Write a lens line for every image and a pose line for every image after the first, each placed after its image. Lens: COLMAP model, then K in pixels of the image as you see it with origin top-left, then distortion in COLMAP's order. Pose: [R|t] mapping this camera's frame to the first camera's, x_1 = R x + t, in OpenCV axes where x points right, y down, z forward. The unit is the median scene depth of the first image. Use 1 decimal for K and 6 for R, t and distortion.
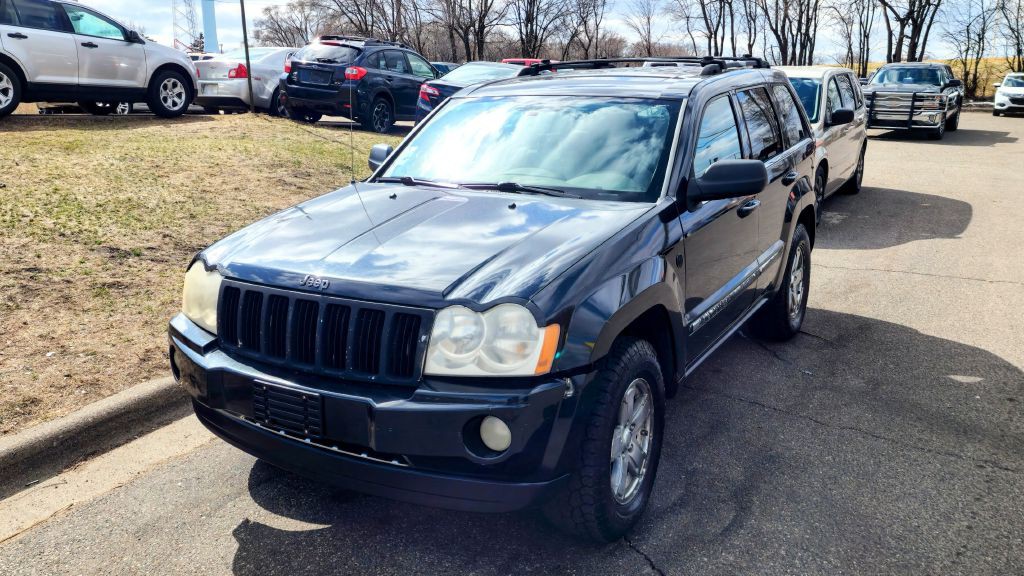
lens RADIAL K [[1012.7, 0, 498.0], [0, 1012.7, 254.1], [0, 0, 1]] dist [0.120466, 0.000000]
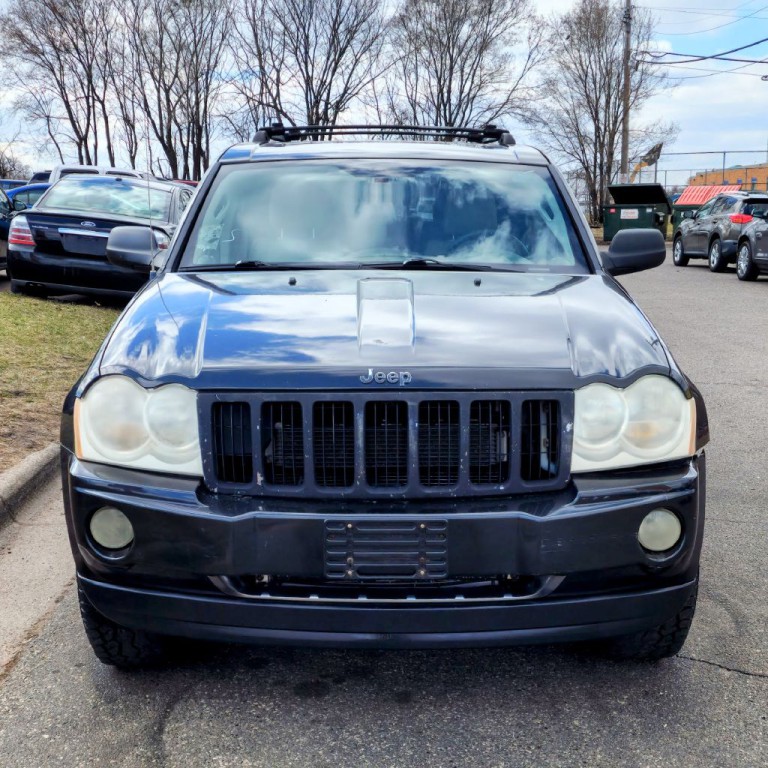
lens RADIAL K [[1295.7, 0, 378.9], [0, 1295.7, 390.7], [0, 0, 1]] dist [0.240870, 0.000000]
pose [[0.840424, -0.079089, 0.536127, -0.543059], [0.102410, 0.994646, -0.013807, 0.039076], [-0.532165, 0.066509, 0.844025, 0.155780]]
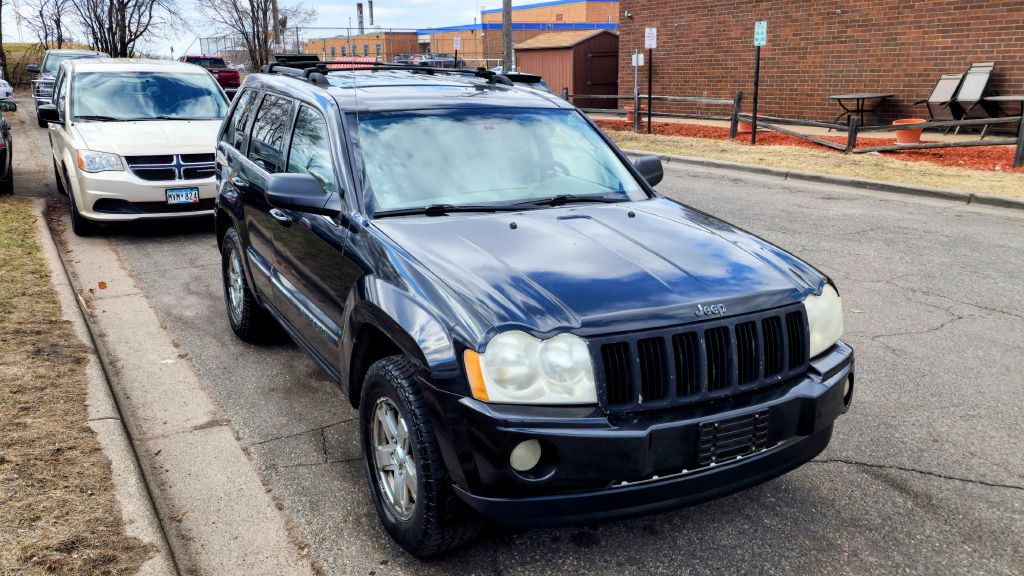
lens RADIAL K [[1012.7, 0, 509.3], [0, 1012.7, 277.6], [0, 0, 1]] dist [0.120466, 0.000000]
pose [[0.468691, -0.198201, 0.860840, -0.880767], [0.164023, 0.977084, 0.135662, -0.133318], [-0.868001, 0.077614, 0.490459, 0.528284]]
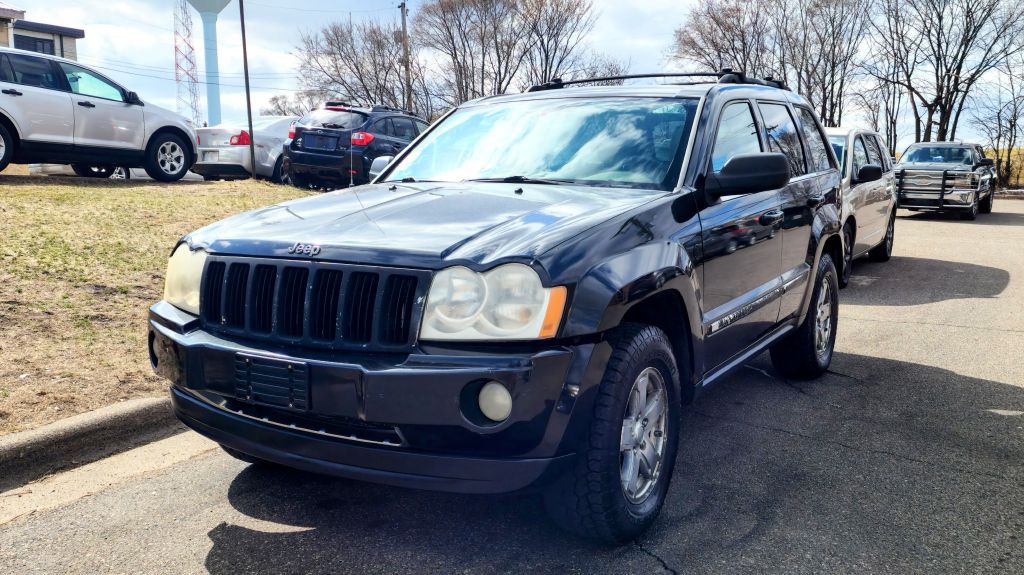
lens RADIAL K [[1064.1, 0, 504.3], [0, 1064.1, 285.9], [0, 0, 1]] dist [0.113346, 0.000000]
pose [[0.999853, 0.015911, -0.006433, 0.007507], [-0.016415, 0.996000, -0.087836, 0.112755], [0.005010, 0.087929, 0.996114, 0.020717]]
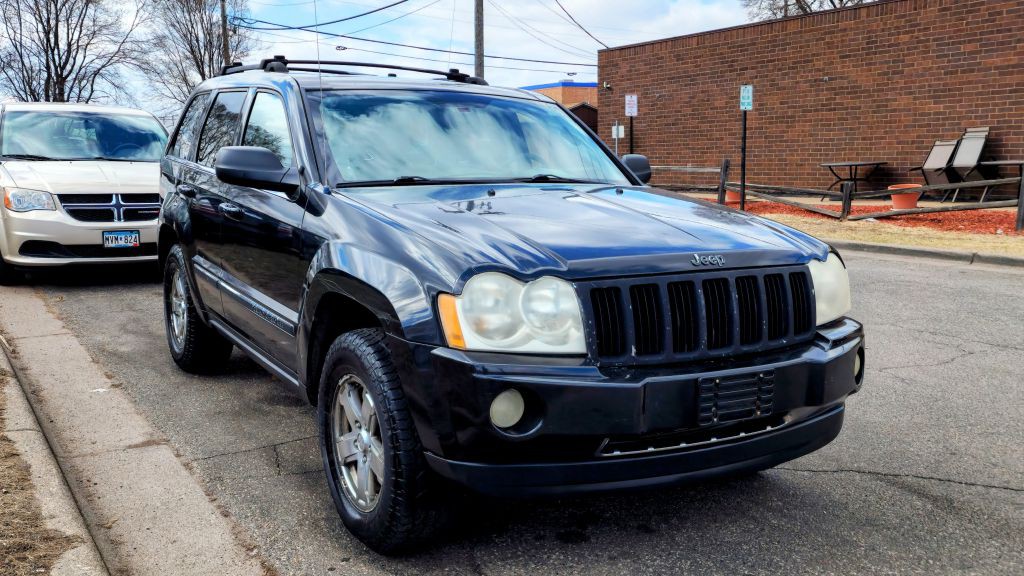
lens RADIAL K [[1101.3, 0, 522.6], [0, 1101.3, 286.0], [0, 0, 1]] dist [0.127608, 0.000000]
pose [[0.434332, -0.107996, 0.894255, -0.892709], [0.164684, 0.985574, 0.039038, -0.011806], [-0.885570, 0.130314, 0.445851, 0.551180]]
